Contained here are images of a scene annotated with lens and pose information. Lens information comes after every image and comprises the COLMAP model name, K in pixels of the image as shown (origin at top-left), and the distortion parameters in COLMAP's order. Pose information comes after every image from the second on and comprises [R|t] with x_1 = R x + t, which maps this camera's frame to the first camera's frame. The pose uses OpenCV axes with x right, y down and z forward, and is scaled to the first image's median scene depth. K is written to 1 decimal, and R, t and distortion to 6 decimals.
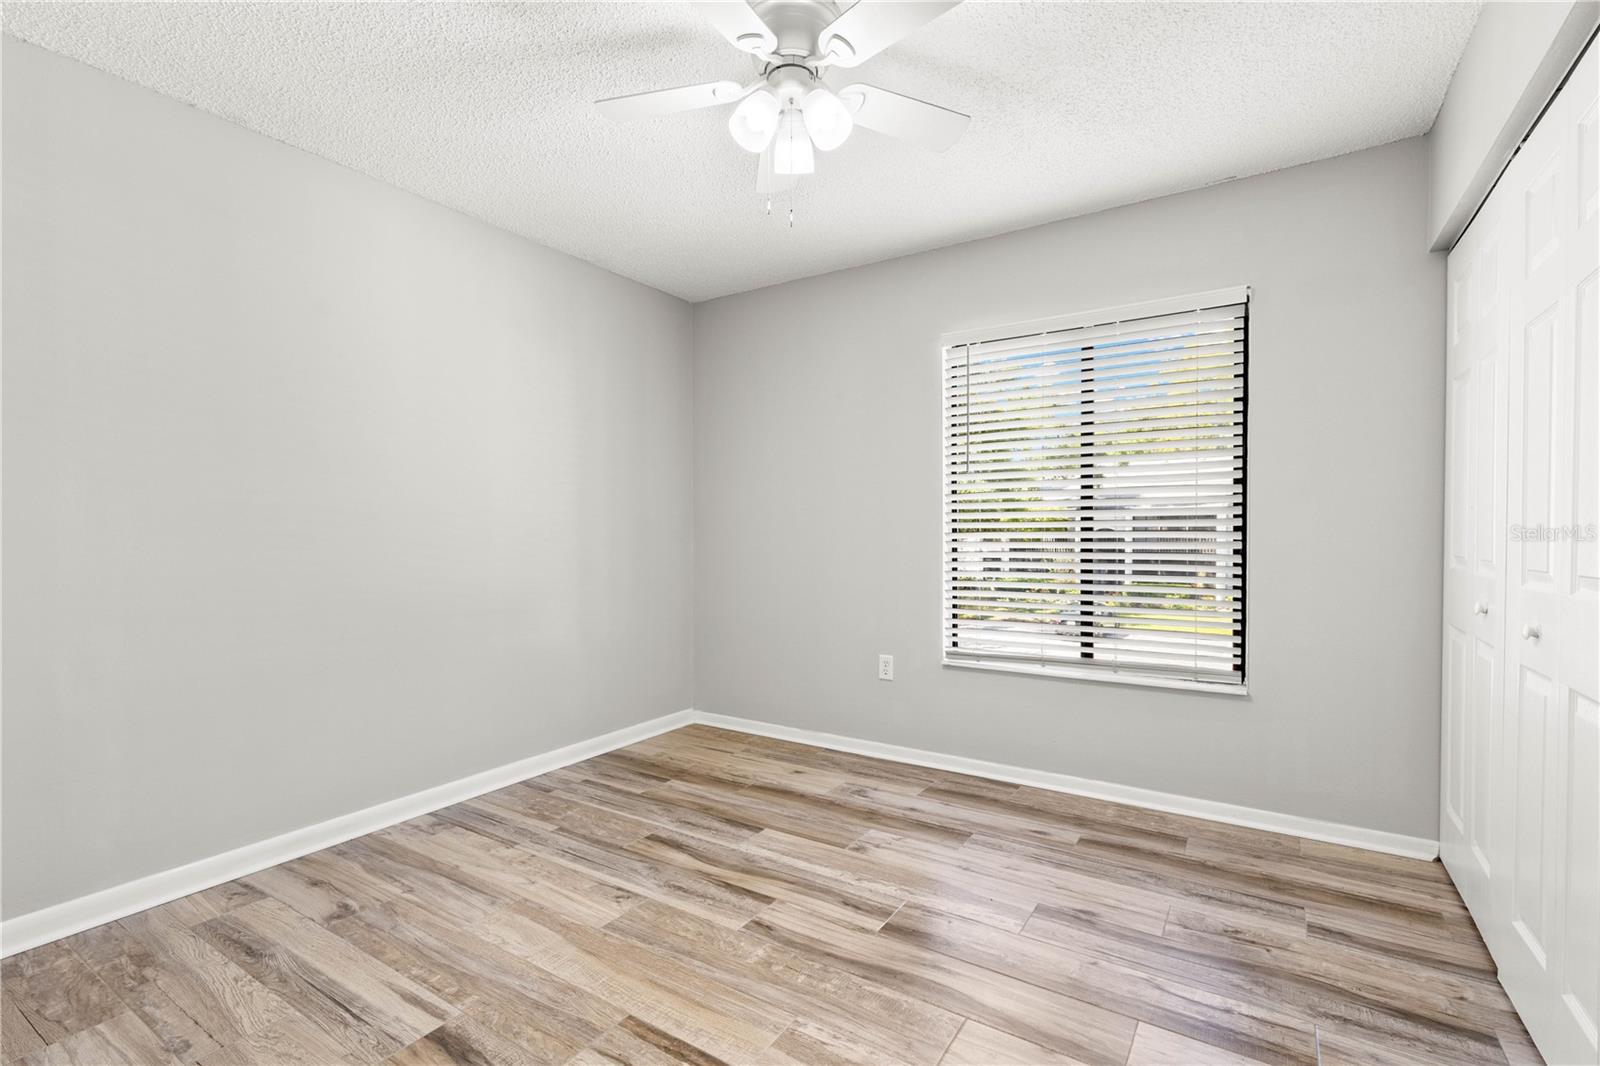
lens RADIAL K [[726.7, 0, 799.6], [0, 726.7, 530.5], [0, 0, 1]] dist [0.004724, 0.000087]
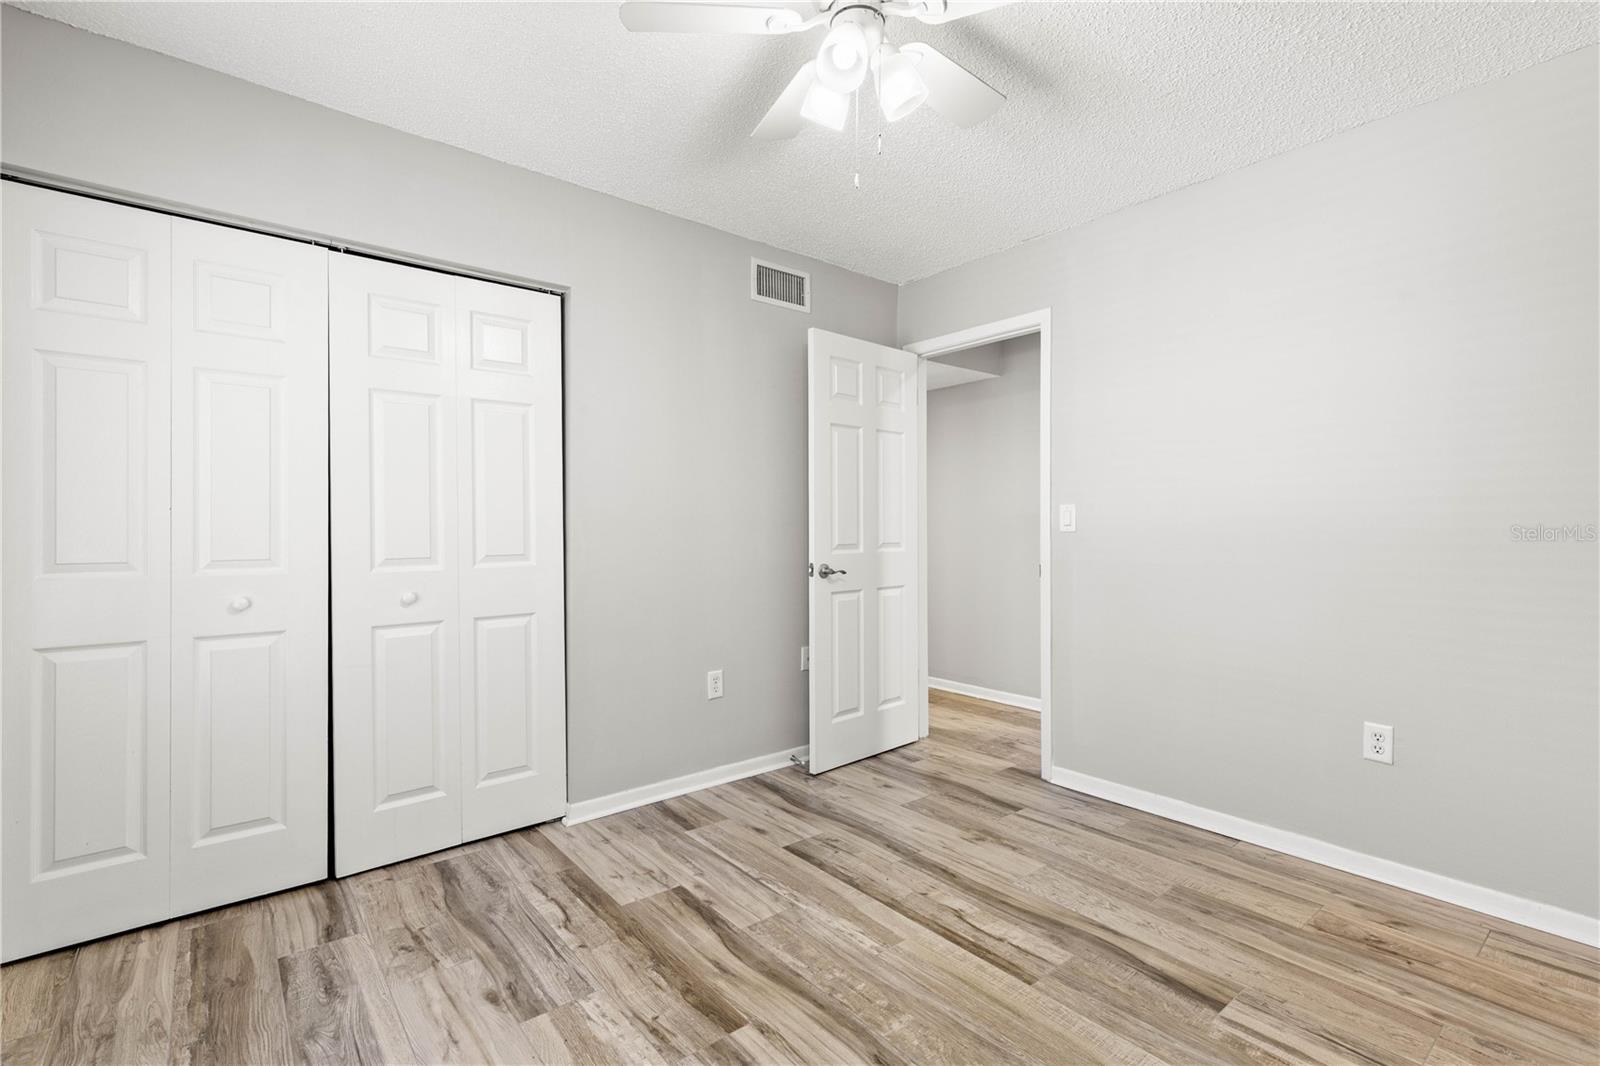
lens RADIAL K [[726.7, 0, 799.6], [0, 726.7, 530.5], [0, 0, 1]] dist [0.004724, 0.000087]
pose [[-0.952476, 0.003969, 0.304589, -0.223367], [0.004764, 0.999987, 0.001868, -0.004207], [-0.304577, 0.003230, -0.952482, 1.977264]]
